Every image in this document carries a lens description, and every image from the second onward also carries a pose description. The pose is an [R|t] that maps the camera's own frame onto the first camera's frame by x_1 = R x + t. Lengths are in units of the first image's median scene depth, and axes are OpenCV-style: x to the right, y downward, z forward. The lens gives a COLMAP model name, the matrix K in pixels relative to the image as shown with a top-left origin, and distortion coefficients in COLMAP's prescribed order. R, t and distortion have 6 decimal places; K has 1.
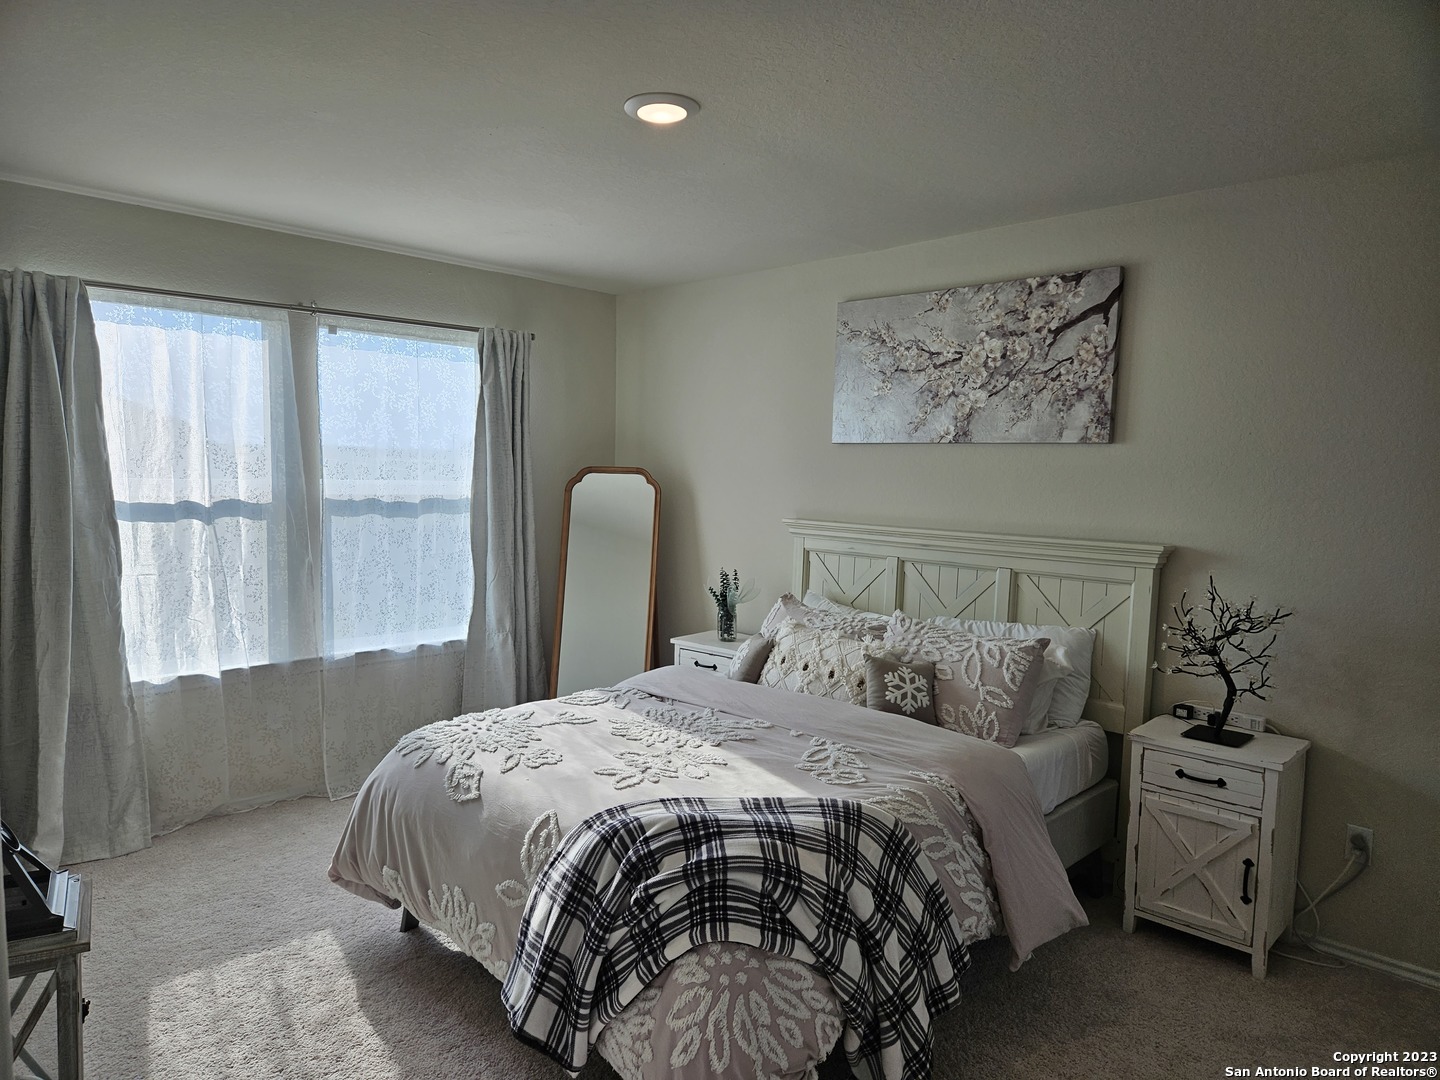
lens RADIAL K [[946.8, 0, 697.1], [0, 946.8, 544.1], [0, 0, 1]] dist [0.073465, -0.062967]
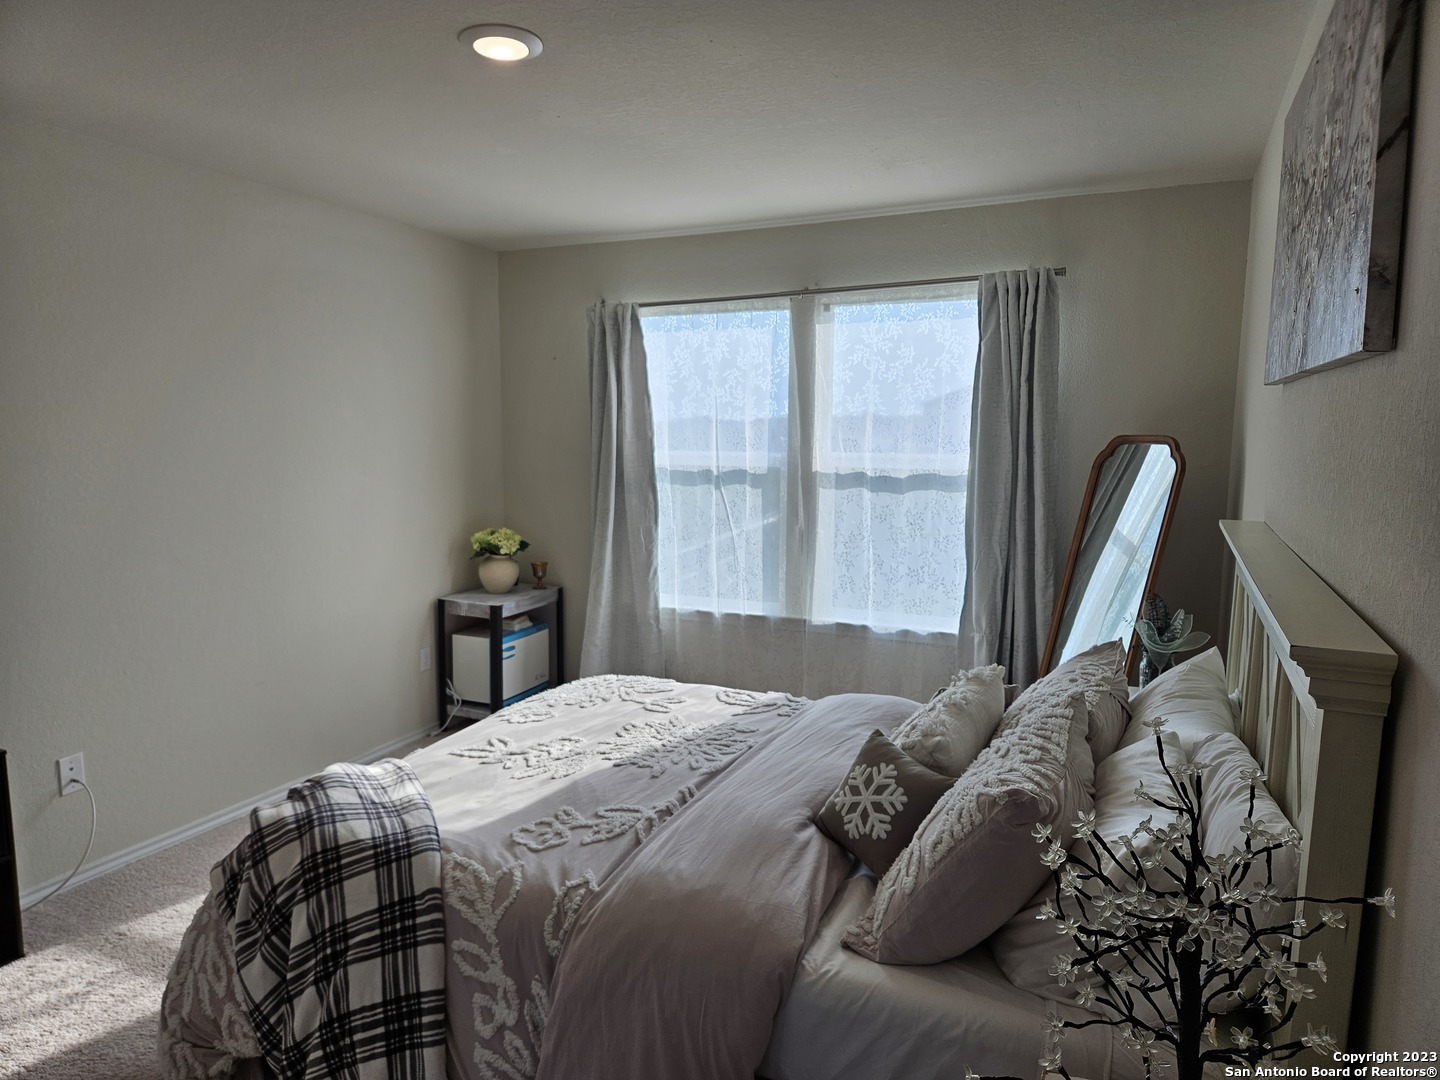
lens RADIAL K [[946.8, 0, 697.1], [0, 946.8, 544.1], [0, 0, 1]] dist [0.073465, -0.062967]
pose [[0.343715, 0.093939, -0.934364, 0.546978], [-0.072026, 0.994690, 0.073508, -0.034394], [0.936308, 0.042032, 0.348656, 0.511814]]
